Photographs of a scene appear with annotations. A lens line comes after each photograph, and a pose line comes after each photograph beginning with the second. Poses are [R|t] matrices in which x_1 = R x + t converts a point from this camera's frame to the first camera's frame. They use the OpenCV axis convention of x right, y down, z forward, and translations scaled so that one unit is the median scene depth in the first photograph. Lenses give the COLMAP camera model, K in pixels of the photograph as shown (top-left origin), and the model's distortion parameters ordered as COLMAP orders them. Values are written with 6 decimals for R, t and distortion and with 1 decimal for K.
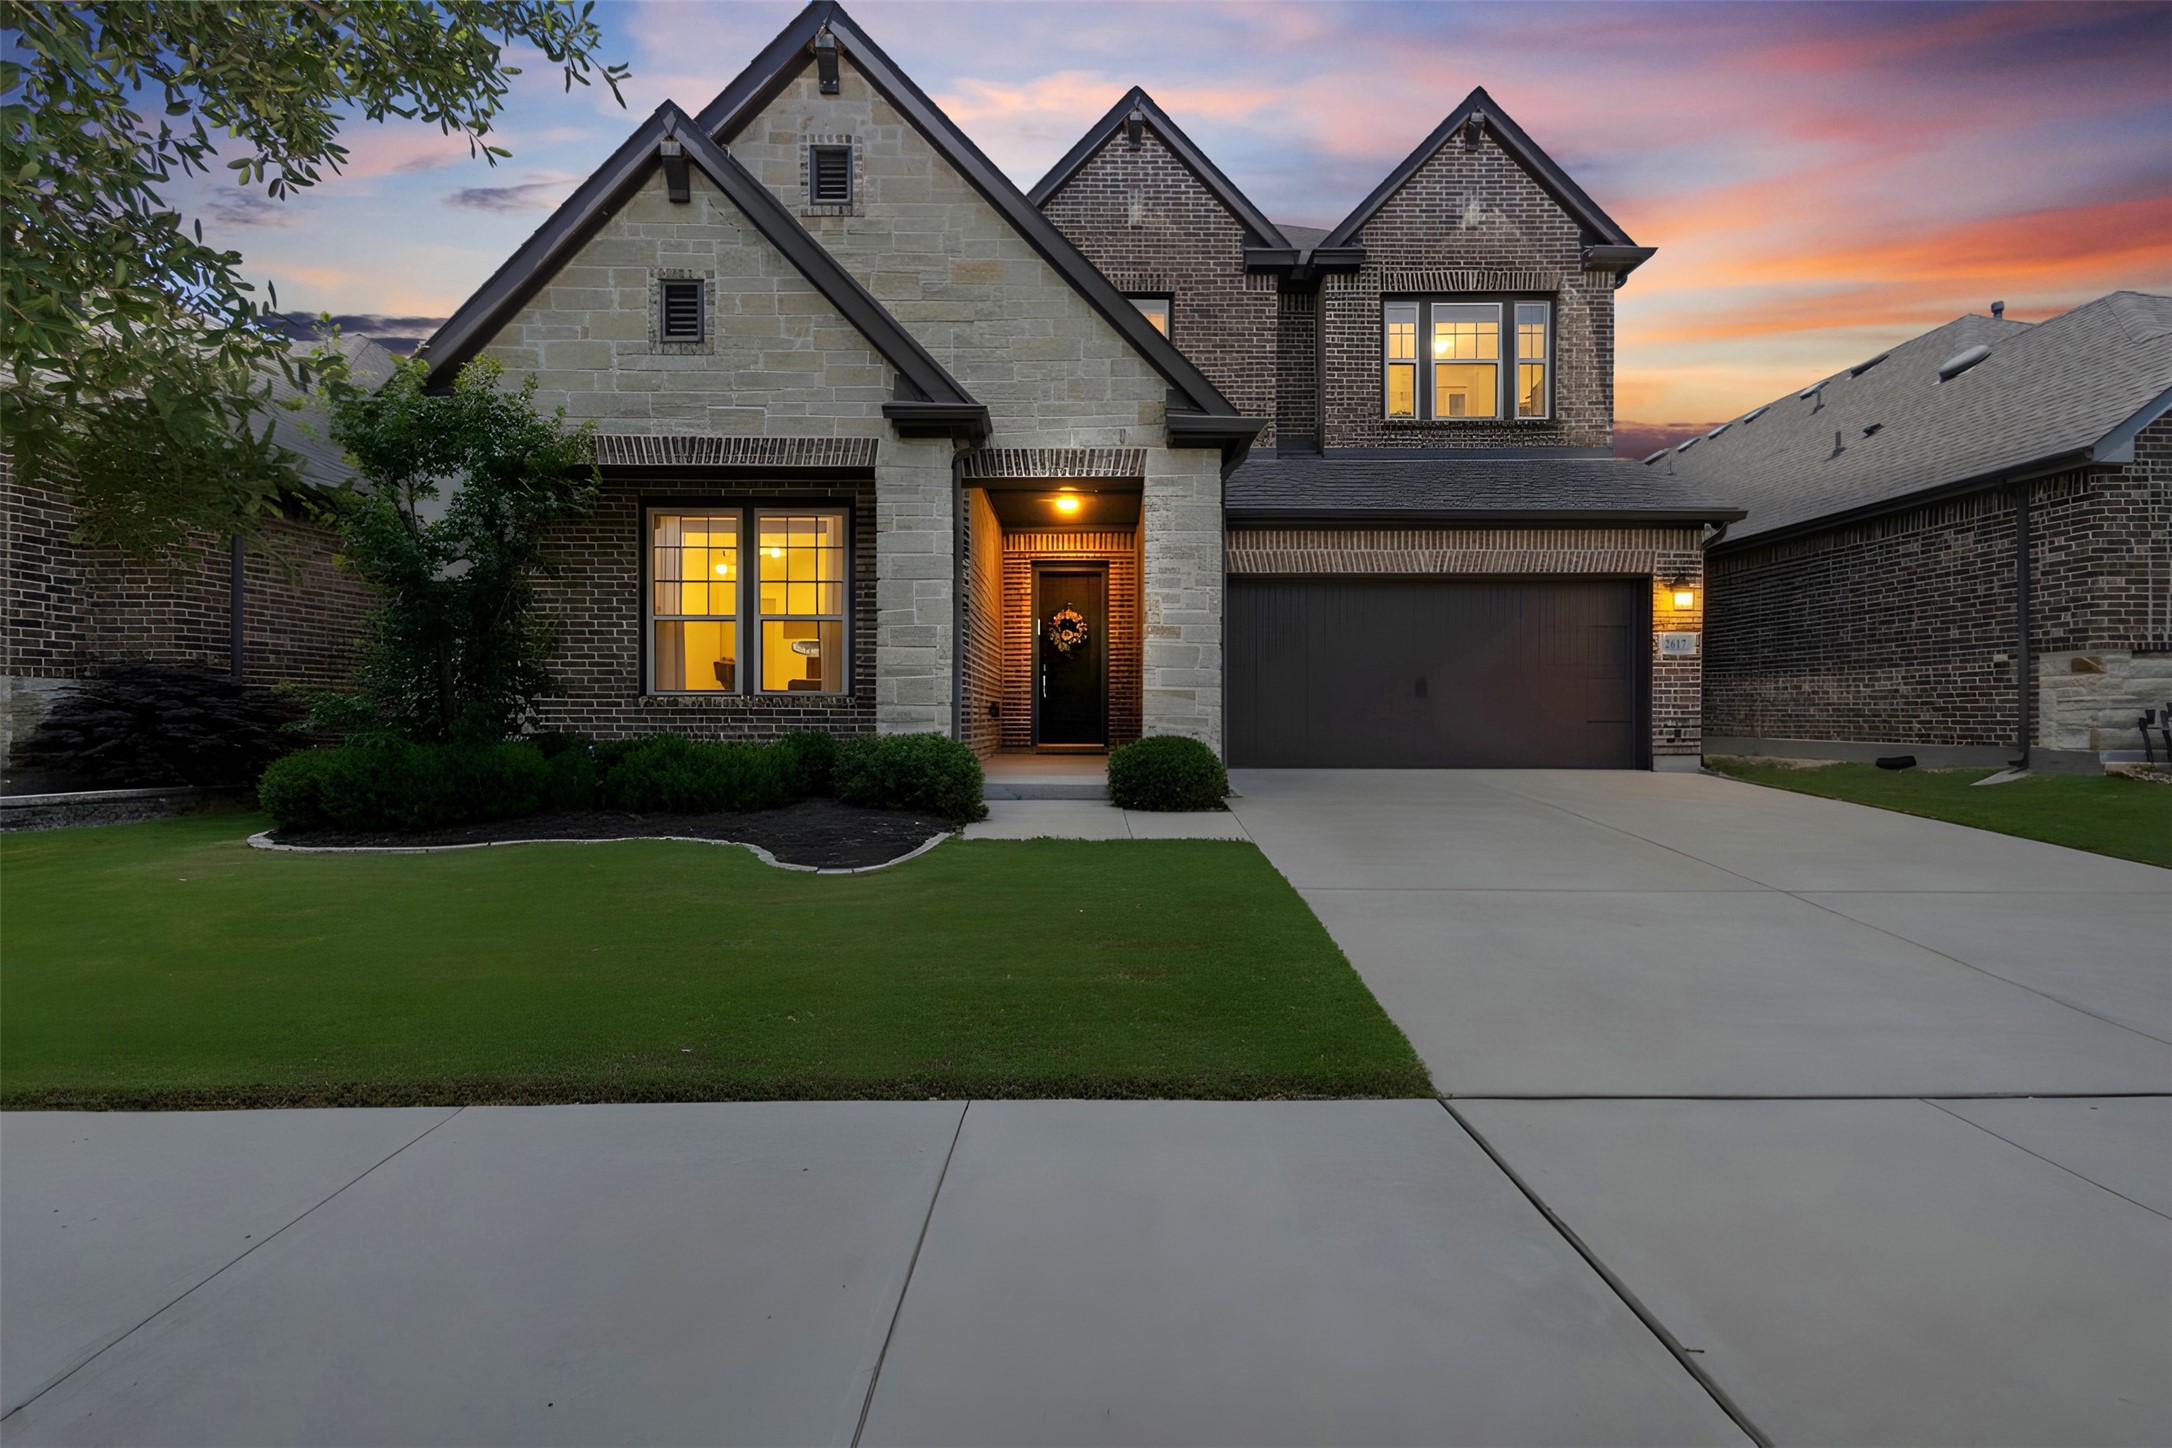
lens RADIAL K [[1003.8, 0, 1084.7], [0, 1003.8, 722.6], [0, 0, 1]] dist [0.000596, 0.000185]
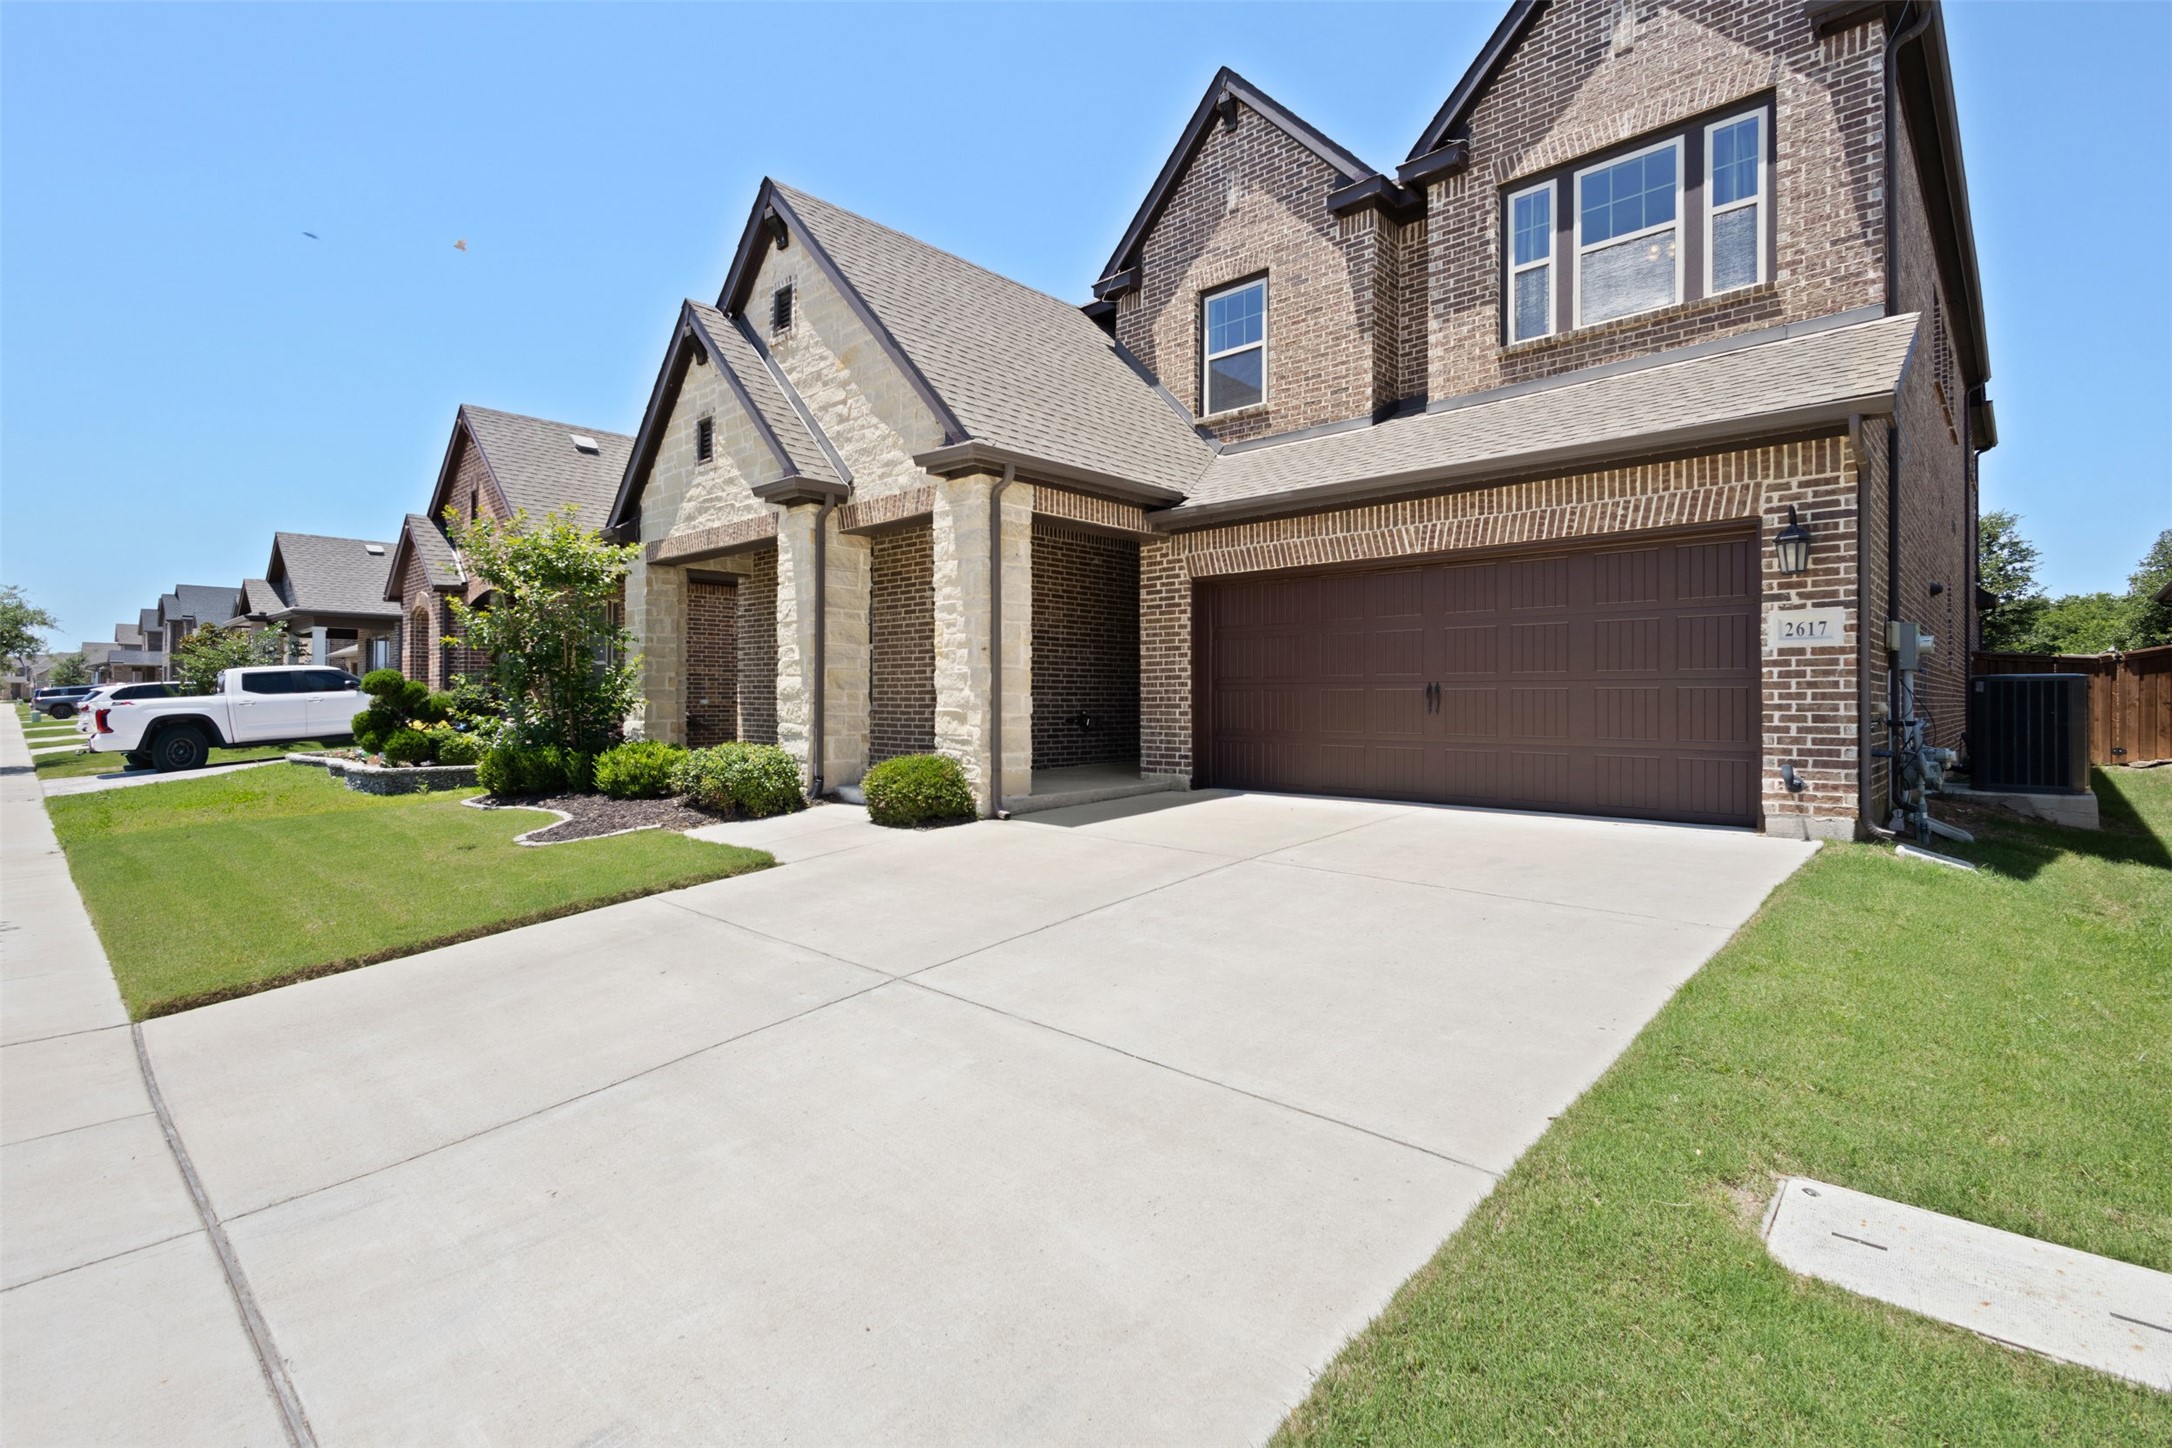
lens RADIAL K [[1003.8, 0, 1077.1], [0, 1003.8, 687.9], [0, 0, 1]] dist [0.000596, 0.000185]
pose [[0.720204, -0.010525, -0.693682, 0.692075], [-0.004810, 0.999785, -0.020163, -0.028483], [0.693745, 0.017858, 0.719999, 0.261568]]
